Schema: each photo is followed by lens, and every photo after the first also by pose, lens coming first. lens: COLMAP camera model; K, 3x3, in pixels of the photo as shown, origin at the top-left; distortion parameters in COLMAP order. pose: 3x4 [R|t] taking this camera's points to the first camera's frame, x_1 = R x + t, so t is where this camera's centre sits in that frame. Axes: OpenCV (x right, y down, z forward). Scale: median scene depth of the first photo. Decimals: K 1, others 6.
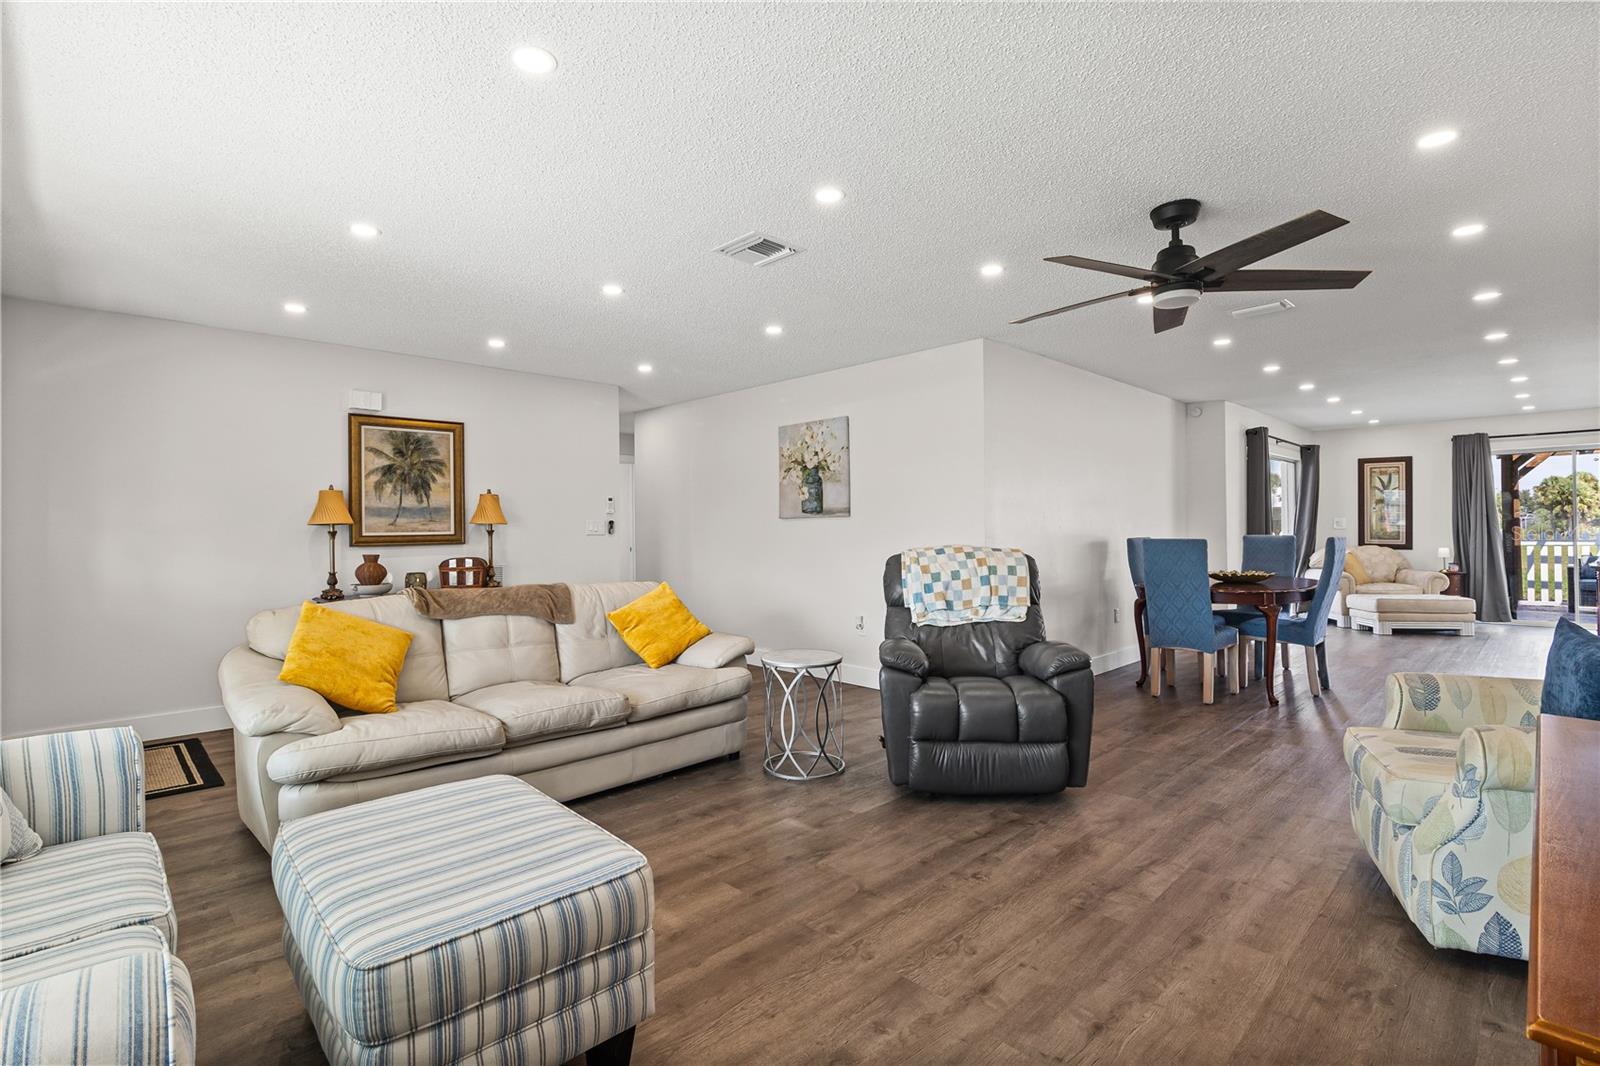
lens RADIAL K [[742.1, 0, 787.4], [0, 742.1, 531.0], [0, 0, 1]] dist [-0.000373, 0.000784]
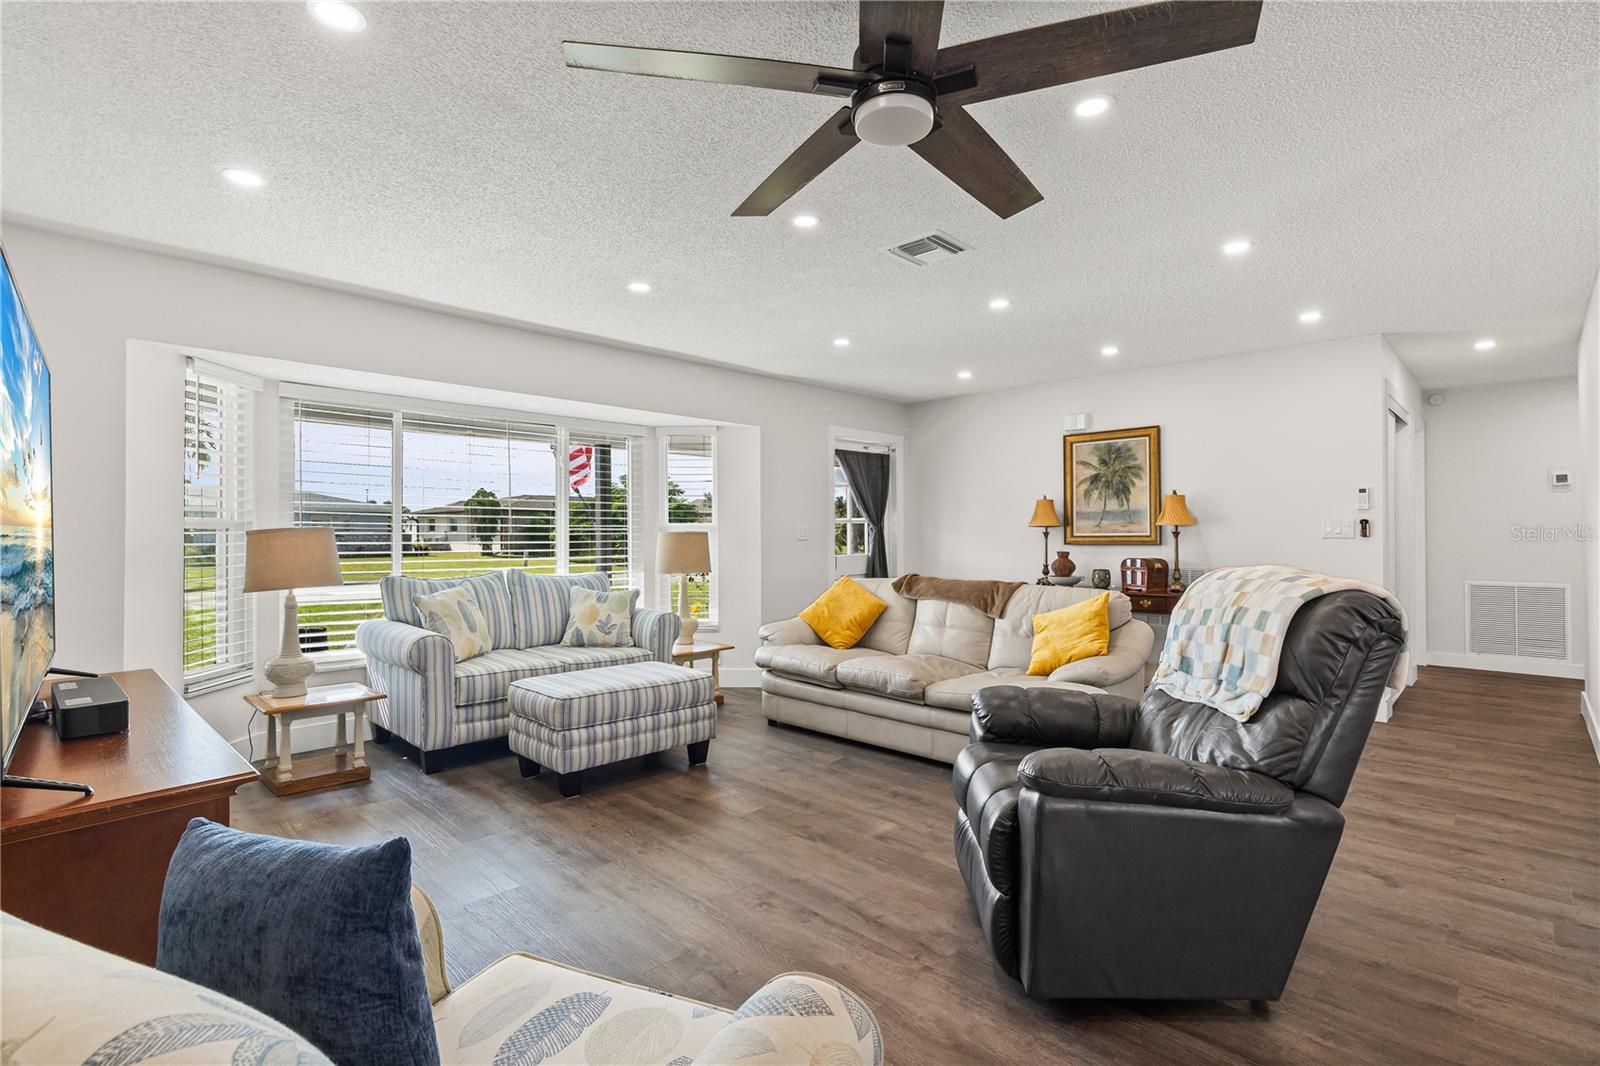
lens RADIAL K [[742.1, 0, 799.2], [0, 742.1, 536.6], [0, 0, 1]] dist [-0.000373, 0.000784]
pose [[0.034096, 0.011520, -0.999352, 0.580604], [0.000579, 0.999933, 0.011547, -0.006291], [0.999418, -0.000972, 0.034087, 0.492441]]
